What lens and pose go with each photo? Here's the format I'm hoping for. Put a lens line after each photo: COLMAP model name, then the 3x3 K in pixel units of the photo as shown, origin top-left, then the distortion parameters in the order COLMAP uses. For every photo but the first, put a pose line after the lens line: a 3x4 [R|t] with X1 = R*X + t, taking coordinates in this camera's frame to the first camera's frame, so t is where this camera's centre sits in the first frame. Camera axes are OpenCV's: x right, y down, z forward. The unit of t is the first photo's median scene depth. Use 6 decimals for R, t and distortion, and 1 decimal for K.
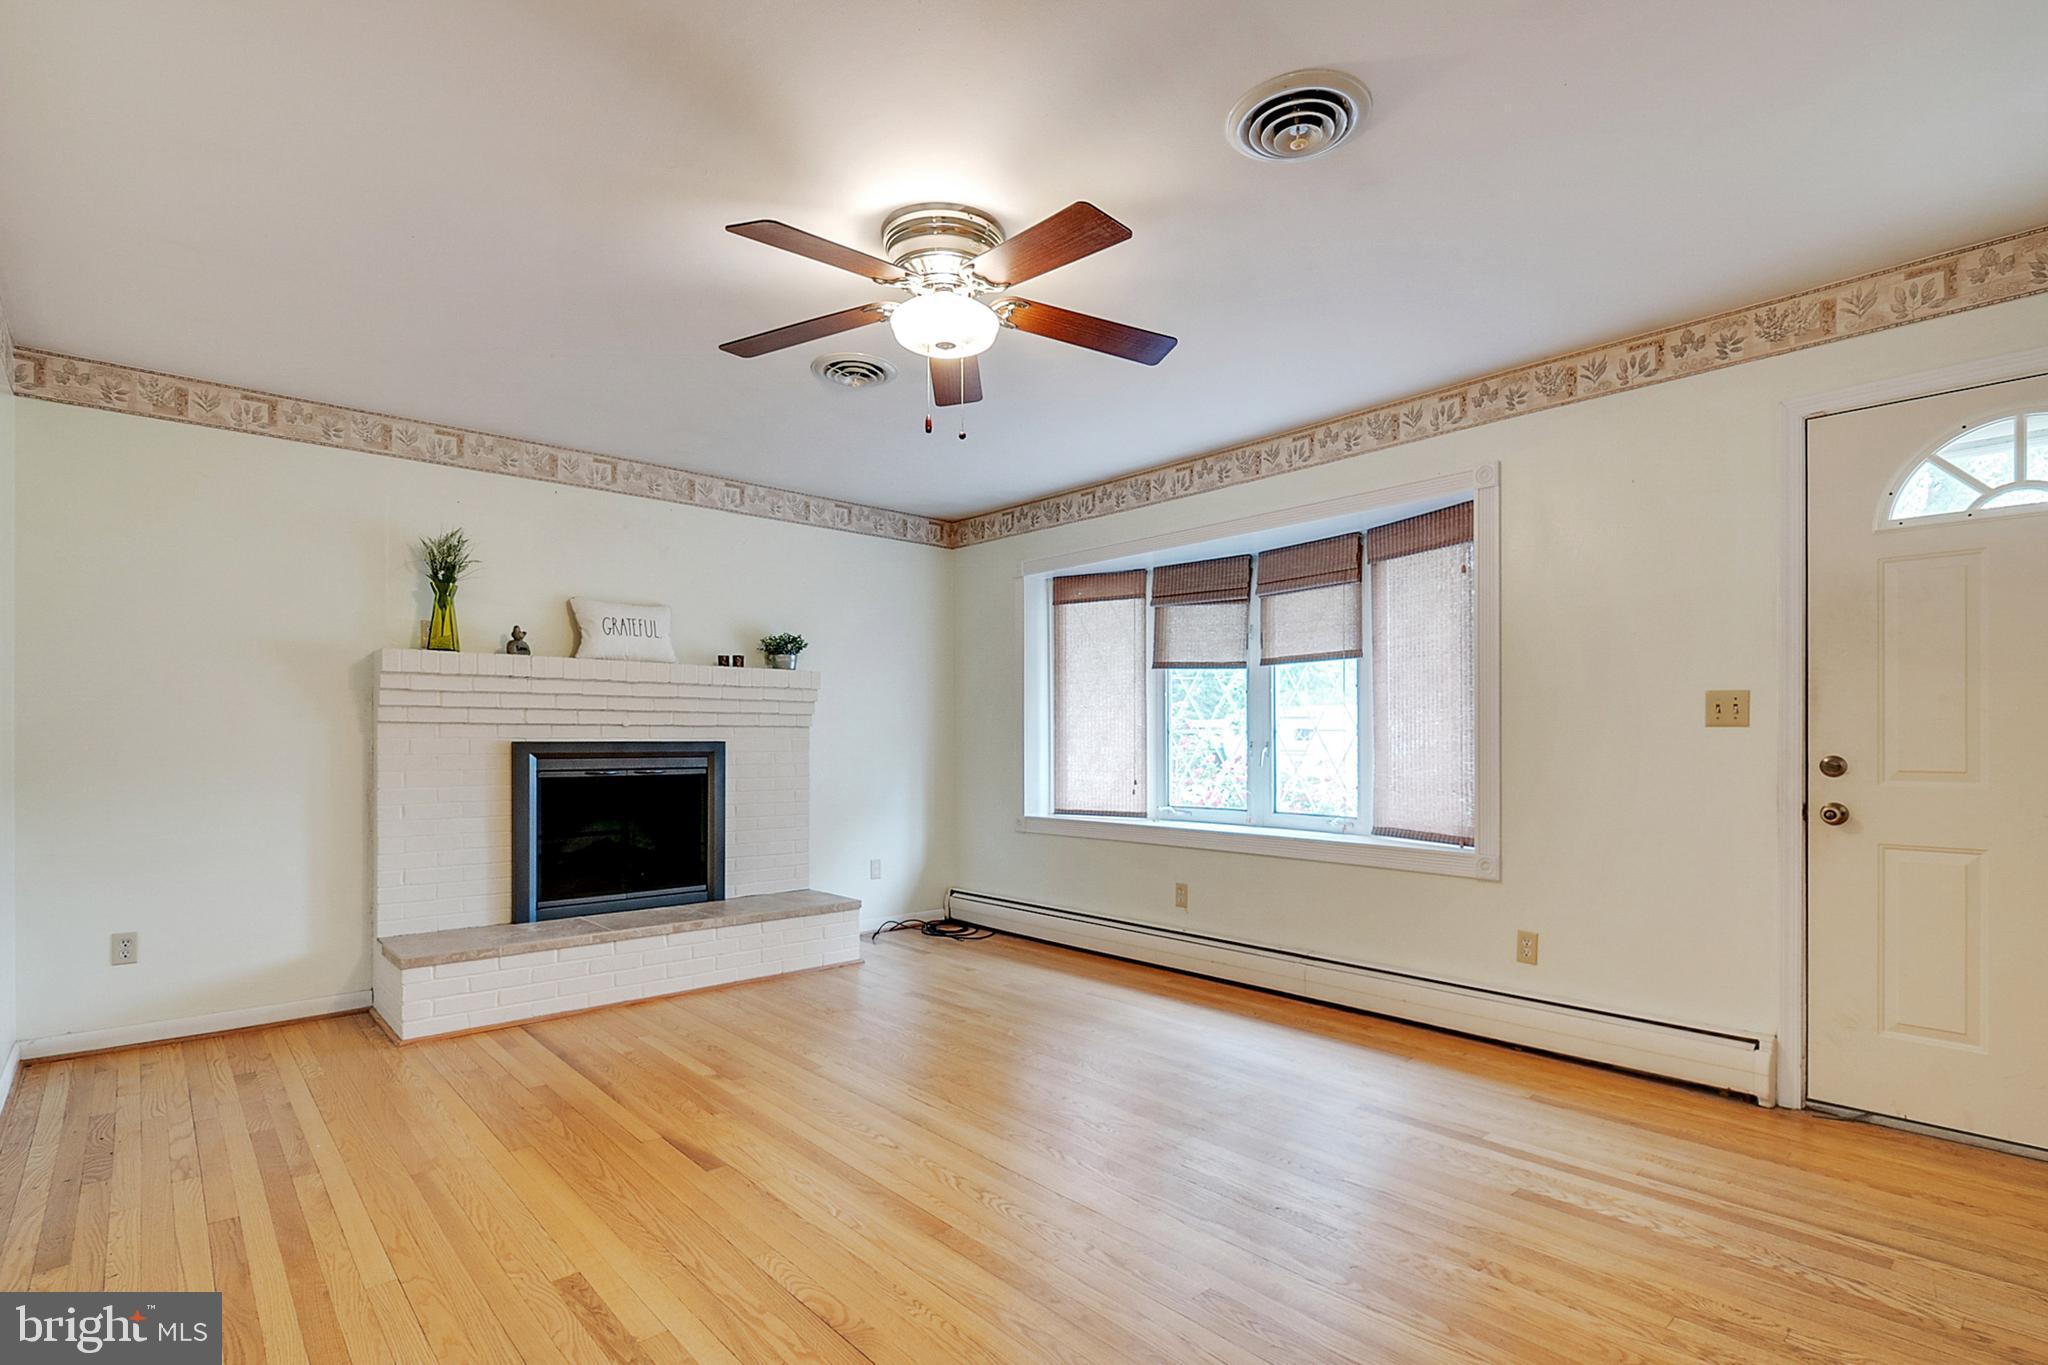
lens RADIAL K [[987.4, 0, 1034.4], [0, 987.4, 735.2], [0, 0, 1]] dist [0.017448, -0.013112]
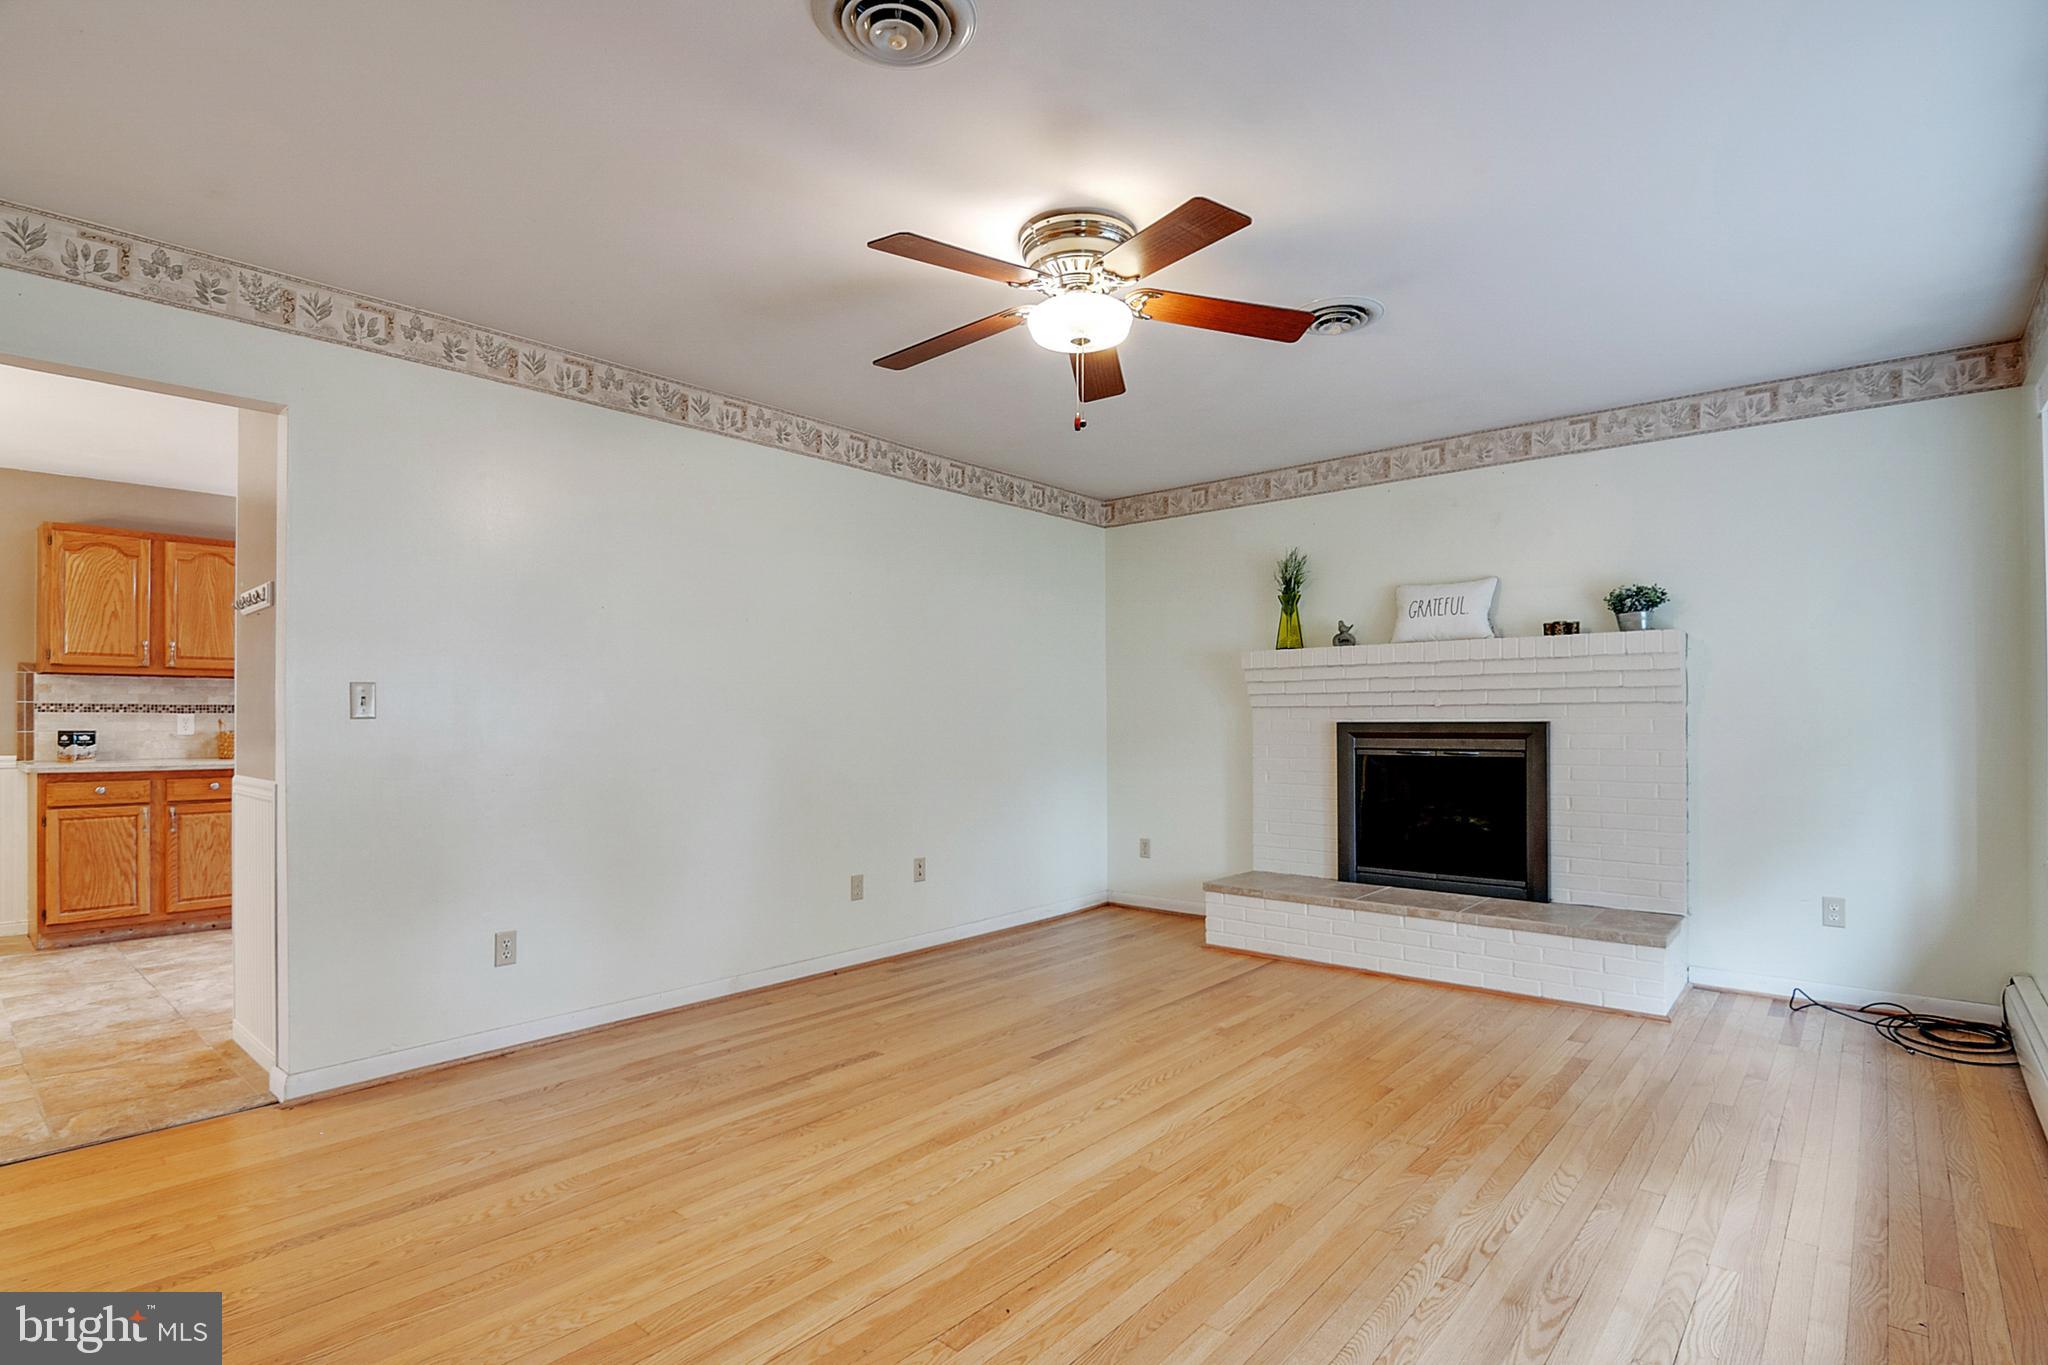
lens RADIAL K [[988.7, 0, 1037.7], [0, 988.7, 719.0], [0, 0, 1]] dist [-0.006046, -0.011367]
pose [[0.131124, -0.003464, -0.991360, 0.548715], [0.008950, 0.999957, -0.002310, 0.002285], [0.991326, -0.008570, 0.131149, 0.491648]]
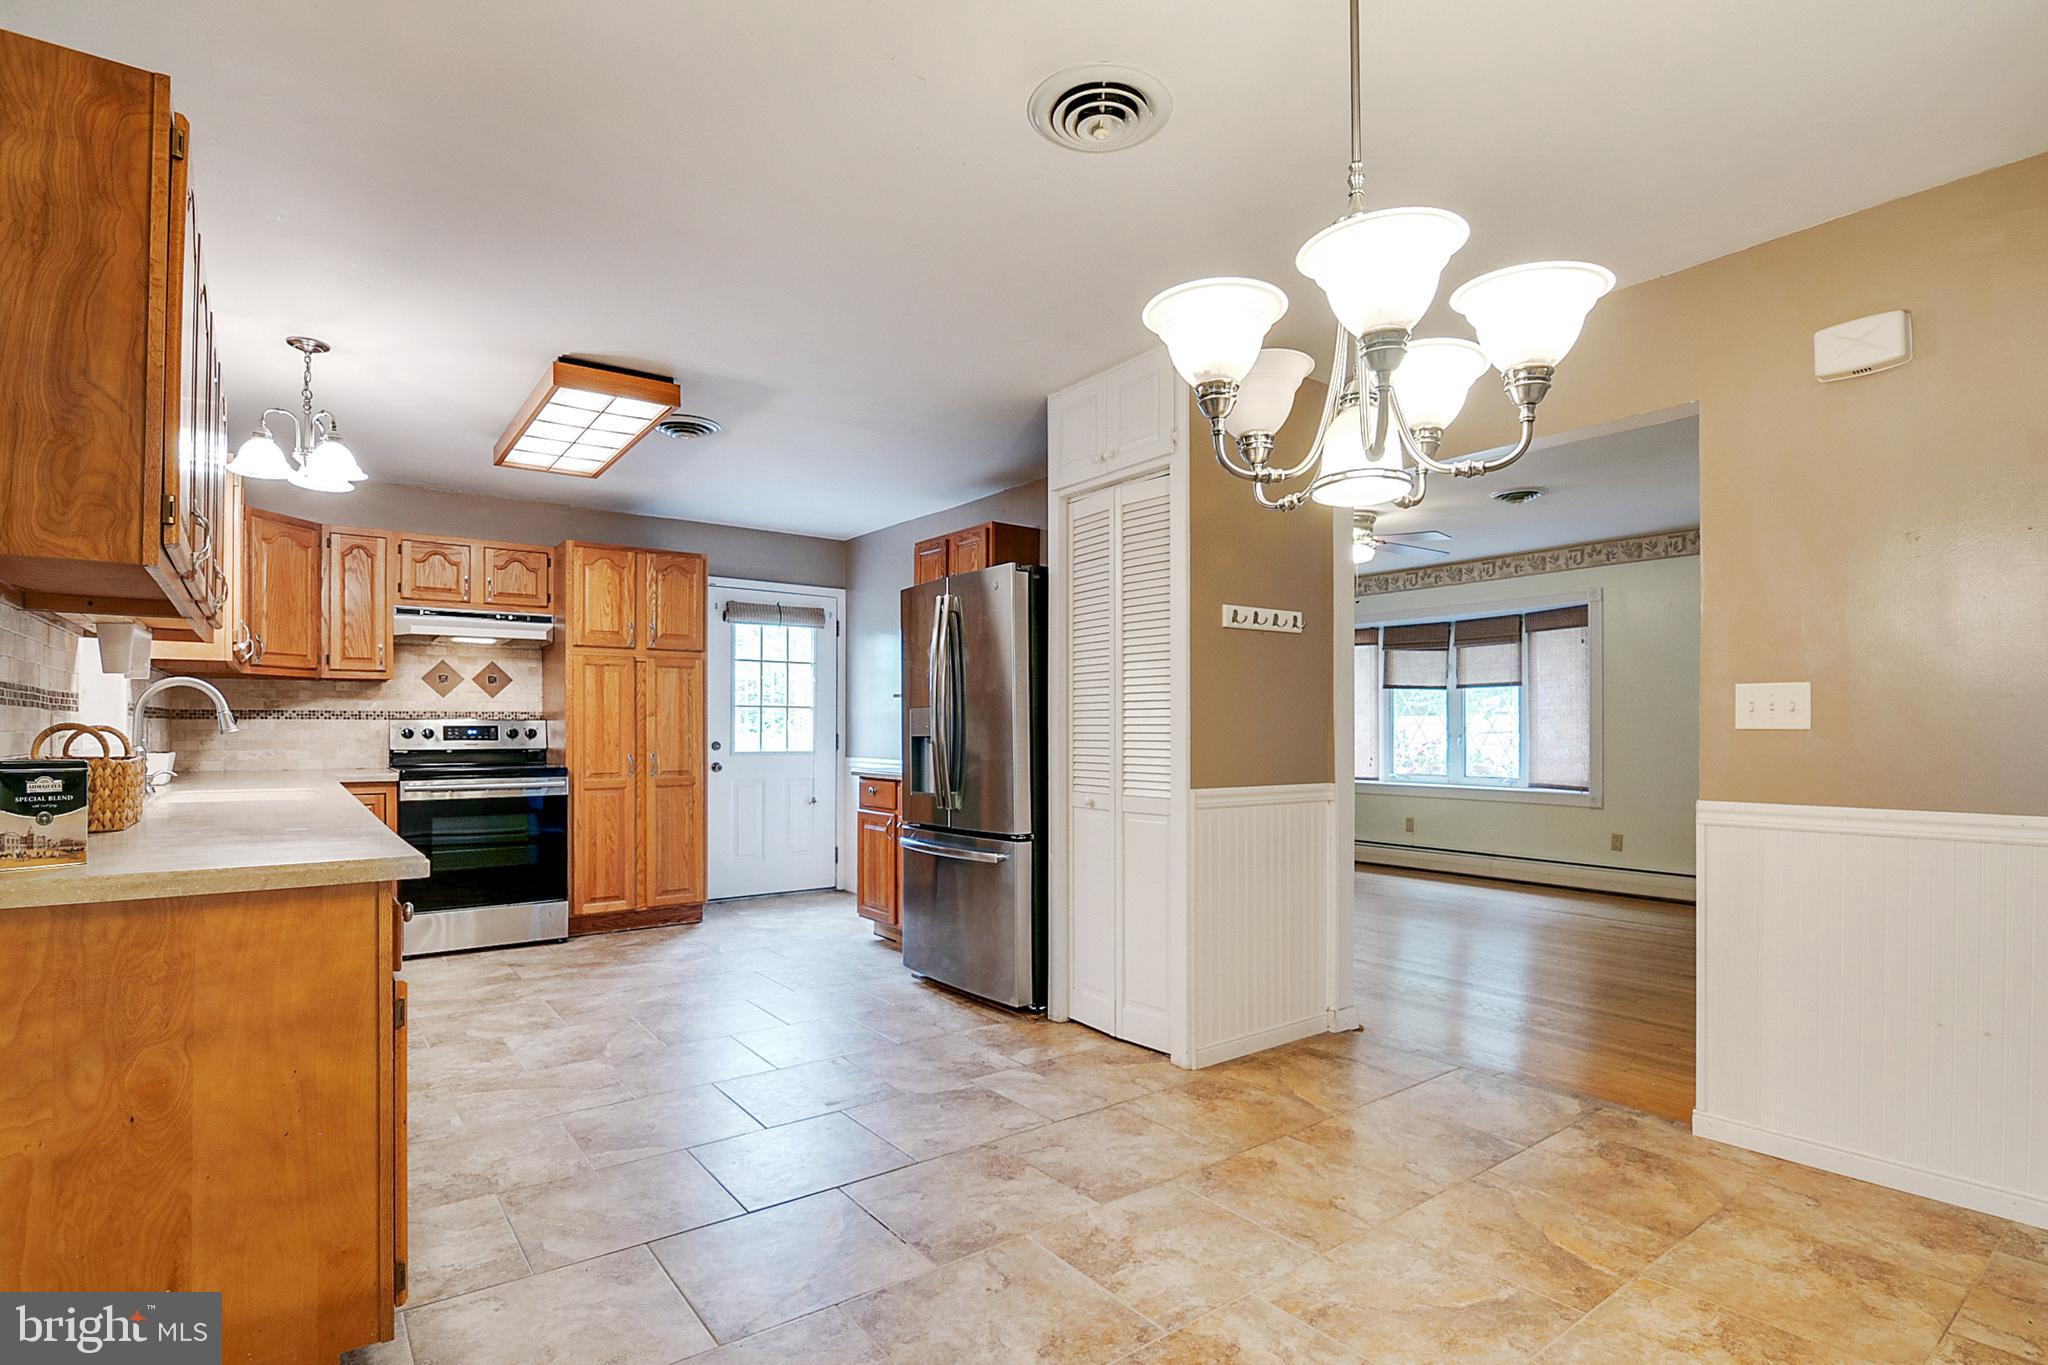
lens RADIAL K [[988.7, 0, 1037.7], [0, 988.7, 719.0], [0, 0, 1]] dist [-0.006046, -0.011367]
pose [[0.996276, 0.000894, -0.086222, -0.369472], [-0.001324, 0.999987, -0.004937, -0.010374], [0.086216, 0.005033, 0.996264, -0.806521]]
